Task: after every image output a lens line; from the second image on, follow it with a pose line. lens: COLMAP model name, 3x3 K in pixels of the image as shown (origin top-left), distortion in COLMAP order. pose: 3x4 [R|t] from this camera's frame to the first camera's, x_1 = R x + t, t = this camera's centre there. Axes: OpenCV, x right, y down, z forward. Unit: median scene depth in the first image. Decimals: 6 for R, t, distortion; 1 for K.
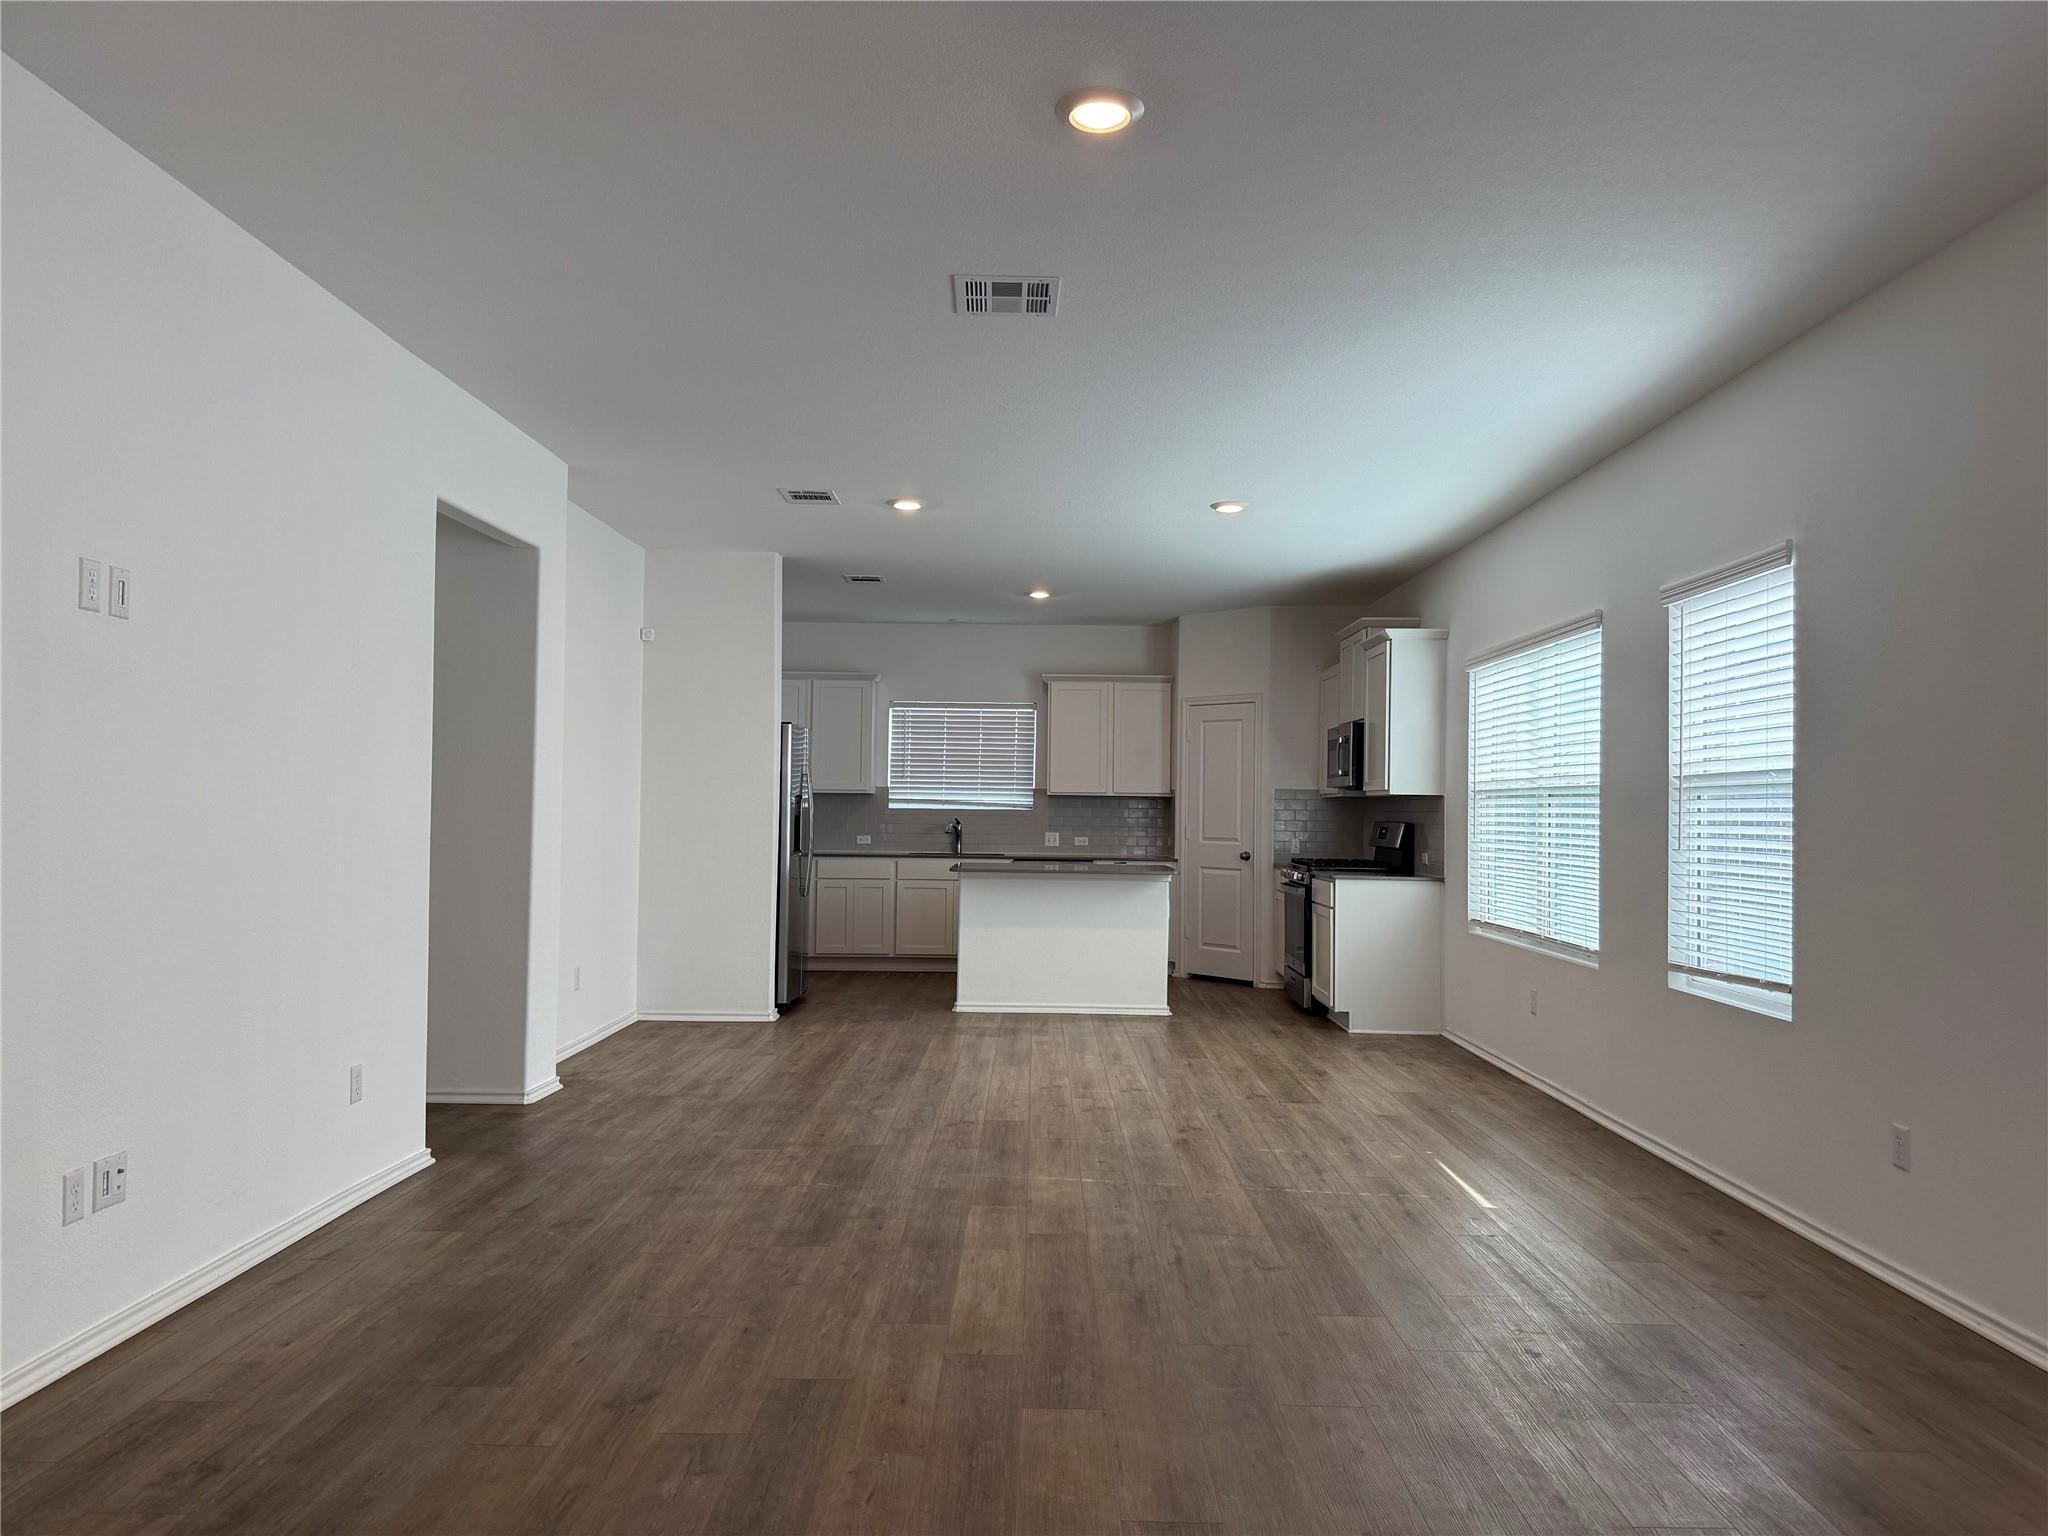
lens RADIAL K [[1480.2, 0, 1024.0], [0, 1480.2, 768.0], [0, 0, 1]] dist [0.096660, -0.151127]
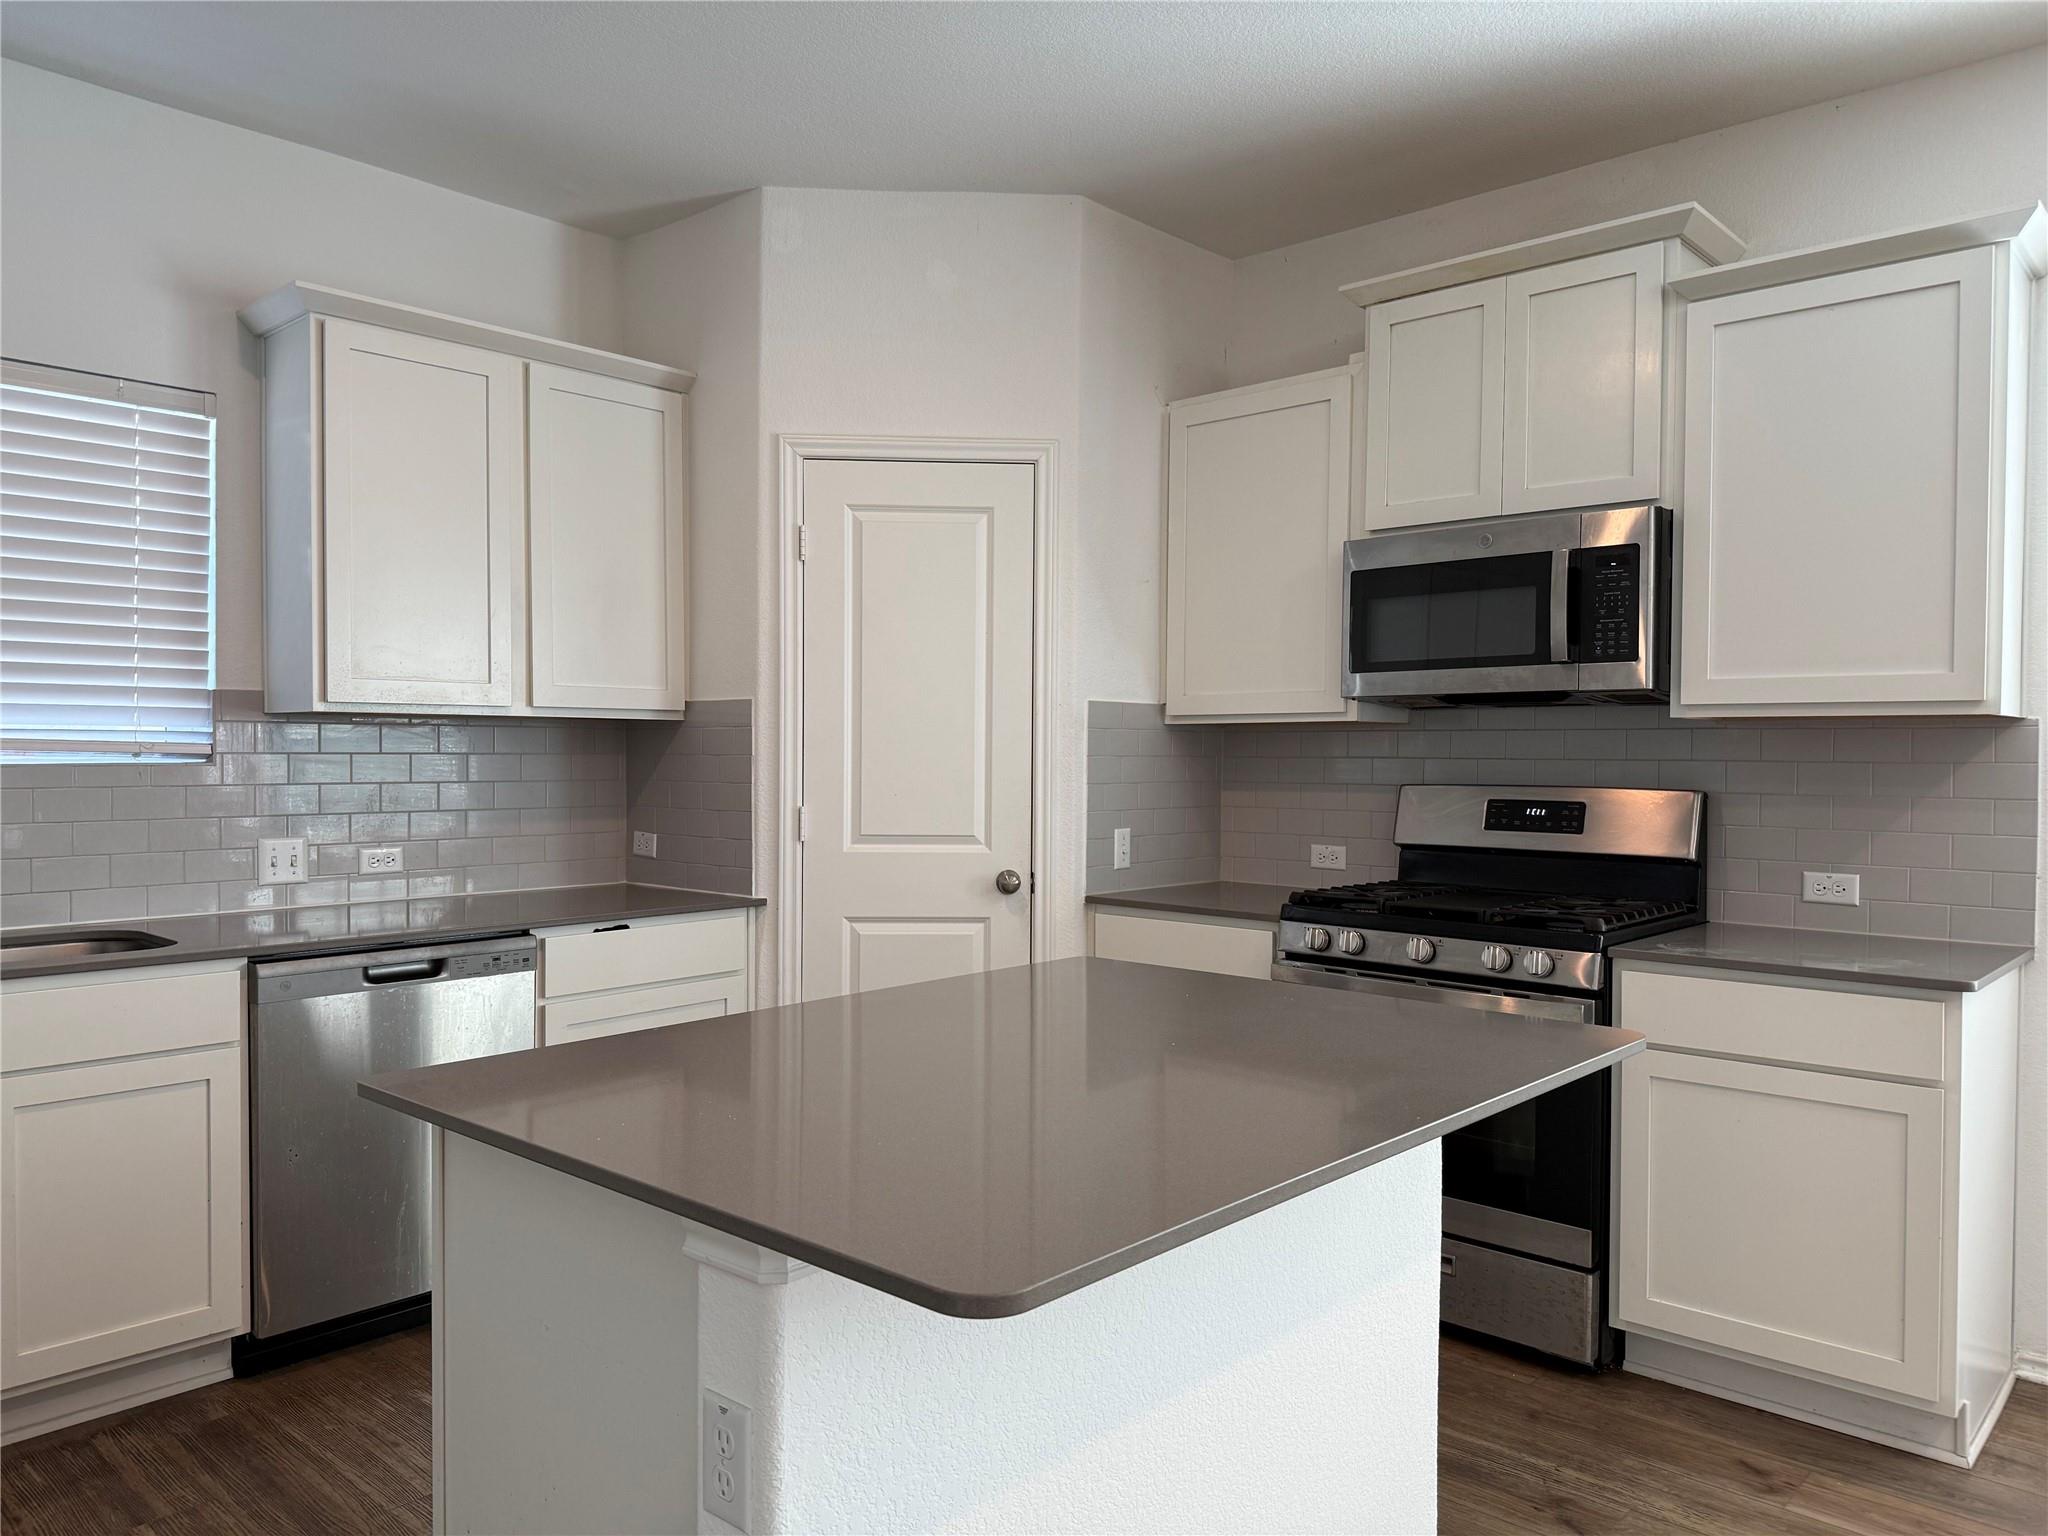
lens RADIAL K [[1480.2, 0, 1024.0], [0, 1480.2, 768.0], [0, 0, 1]] dist [0.096660, -0.151127]
pose [[0.661338, -0.021944, 0.749767, -0.112270], [-0.017965, 0.998822, 0.045079, 0.013470], [-0.749873, -0.043282, 0.660164, 0.696150]]
